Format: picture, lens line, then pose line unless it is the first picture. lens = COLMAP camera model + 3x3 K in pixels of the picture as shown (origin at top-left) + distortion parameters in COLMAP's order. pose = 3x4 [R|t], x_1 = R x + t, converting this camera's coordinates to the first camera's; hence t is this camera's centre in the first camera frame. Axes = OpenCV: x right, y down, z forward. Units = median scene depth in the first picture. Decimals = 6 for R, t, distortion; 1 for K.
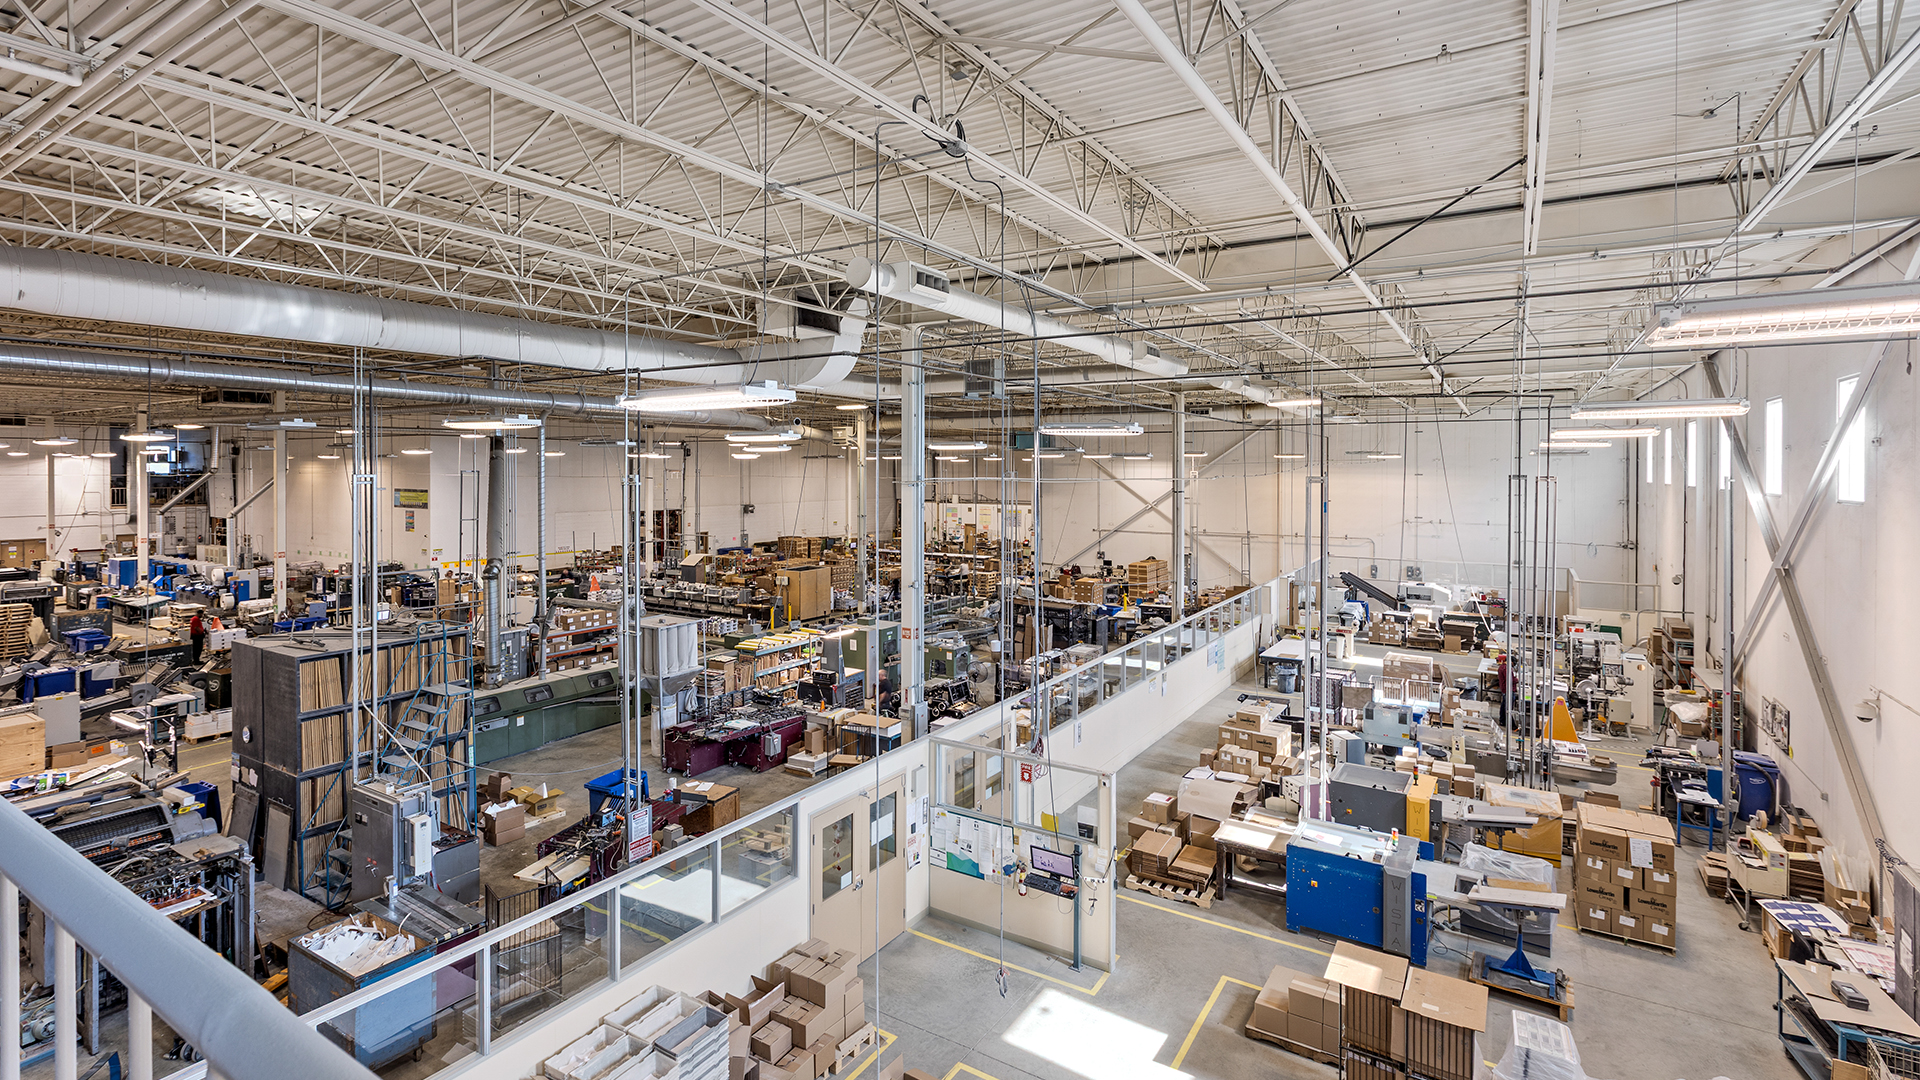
lens RADIAL K [[889.3, 0, 959.7], [0, 889.3, 491.1], [0, 0, 1]] dist [0.017772, -0.000202]
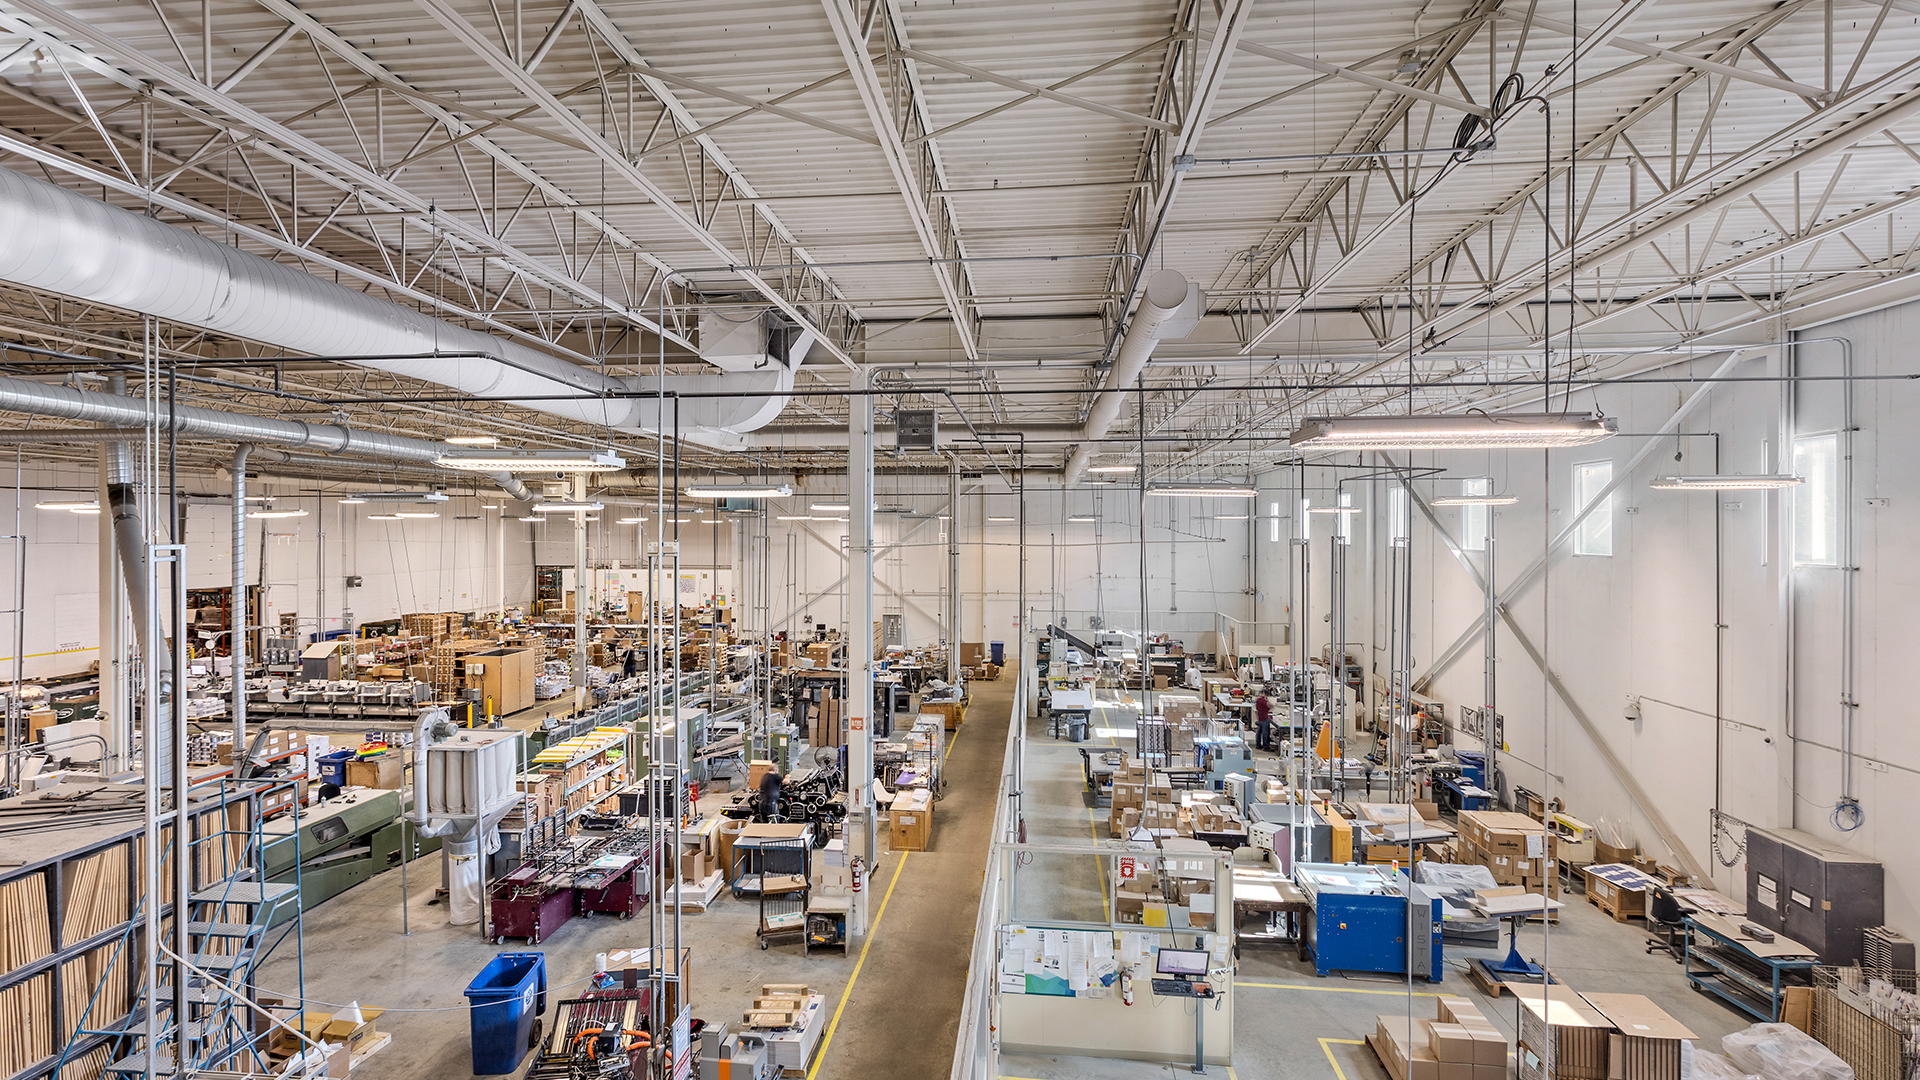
lens RADIAL K [[863.4, 0, 960.0], [0, 863.4, 540.0], [0, 0, 1]] dist [0.015035, 0.000140]
pose [[0.897259, -0.004772, 0.441478, -0.285444], [0.011418, 0.999858, -0.012399, -0.004856], [-0.441356, 0.016166, 0.897186, 0.171948]]
